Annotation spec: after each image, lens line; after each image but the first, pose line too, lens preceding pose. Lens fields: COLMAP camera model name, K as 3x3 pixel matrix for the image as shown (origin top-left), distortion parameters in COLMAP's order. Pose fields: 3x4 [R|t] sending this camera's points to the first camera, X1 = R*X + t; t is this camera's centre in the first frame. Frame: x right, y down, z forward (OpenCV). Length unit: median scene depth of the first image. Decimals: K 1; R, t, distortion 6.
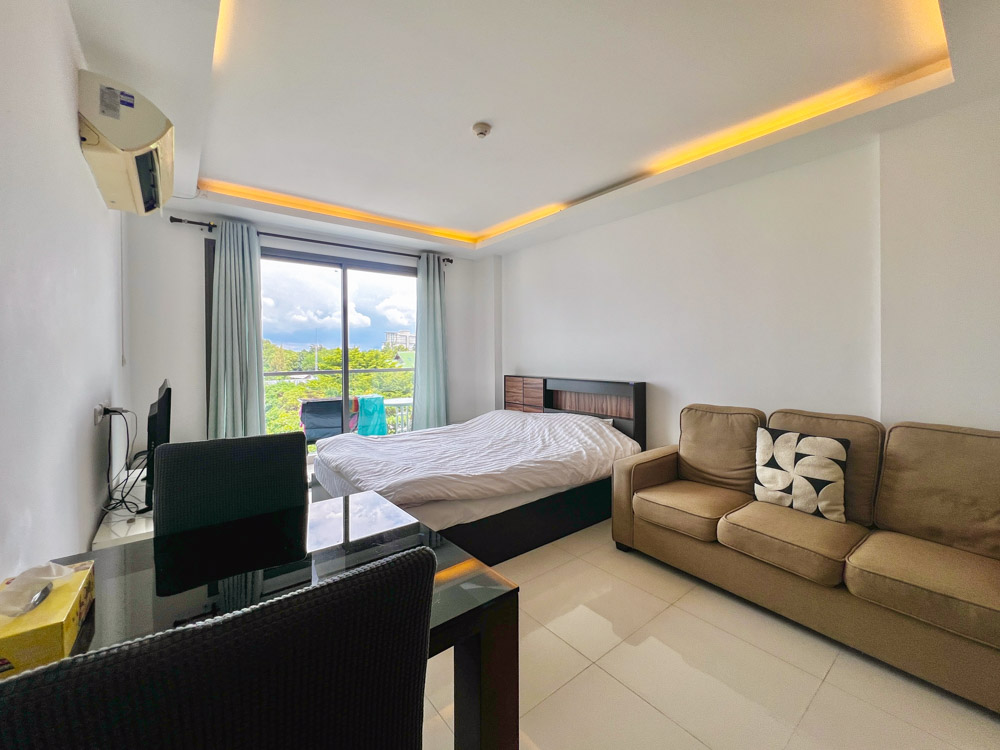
lens RADIAL K [[405.0, 0, 491.5], [0, 405.0, 351.9], [0, 0, 1]] dist [-0.021003, 0.003151]
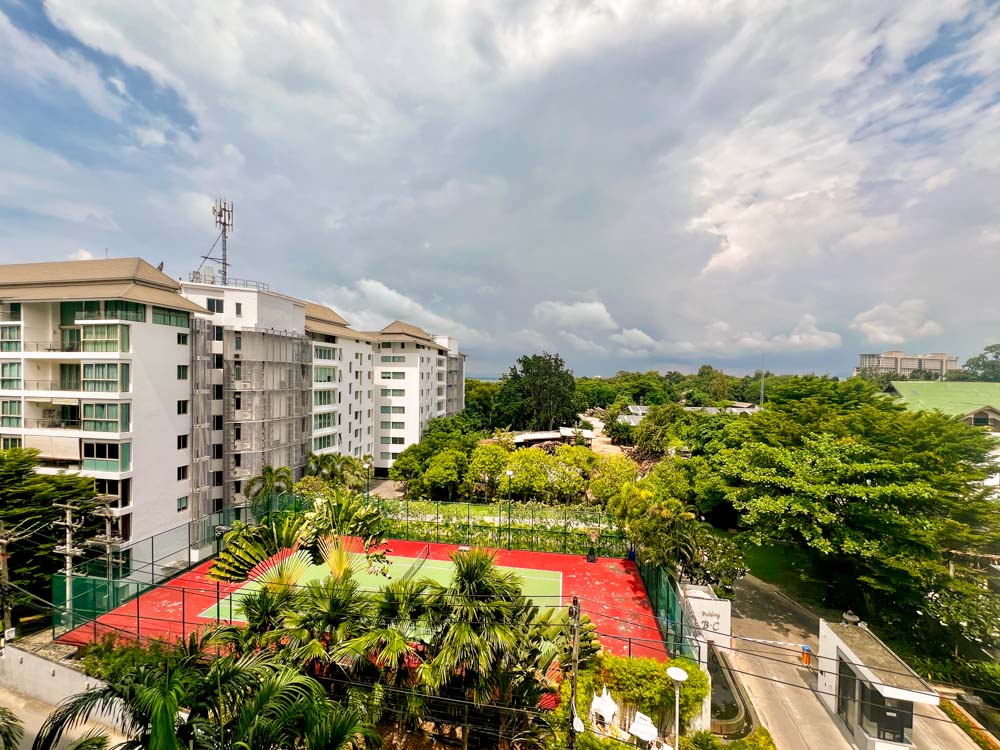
lens RADIAL K [[409.8, 0, 500.2], [0, 409.8, 387.2], [0, 0, 1]] dist [-0.022801, 0.003923]
pose [[0.556529, 0.033068, -0.830170, -0.892809], [-0.012721, 0.999430, 0.031282, -0.098118], [0.830731, -0.006849, 0.556632, 1.646175]]
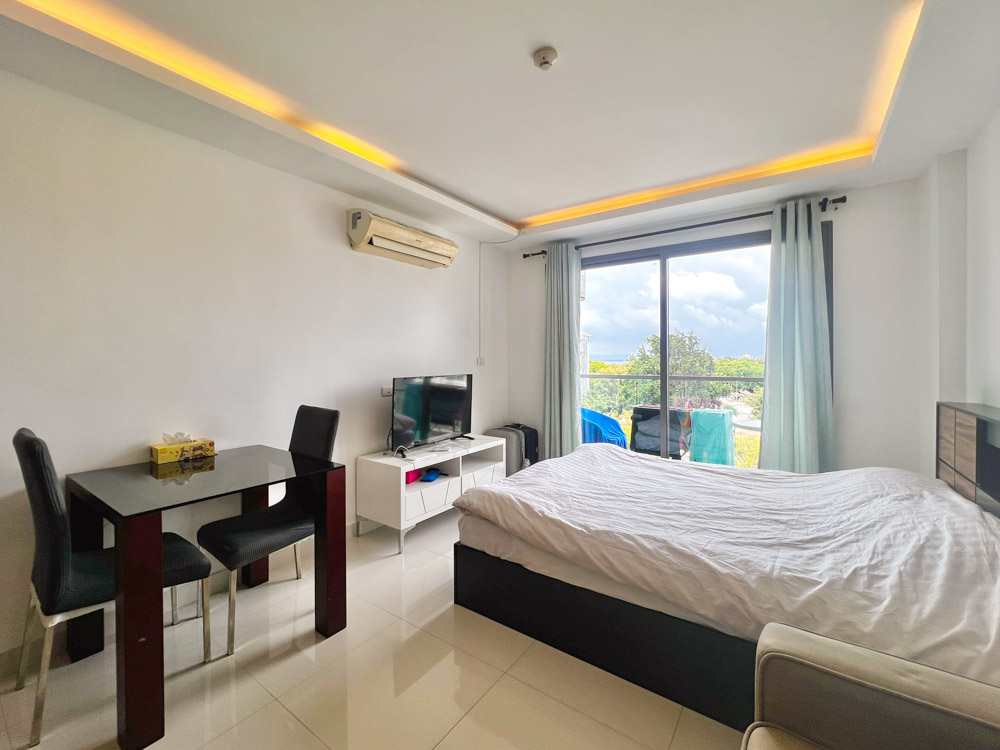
lens RADIAL K [[421.8, 0, 486.8], [0, 421.8, 358.6], [0, 0, 1]] dist [-0.009212, 0.000298]
pose [[0.269911, 0.003037, -0.962881, 0.504167], [0.005089, 0.999977, 0.004581, 0.001798], [0.962872, -0.006137, 0.269889, 0.488084]]
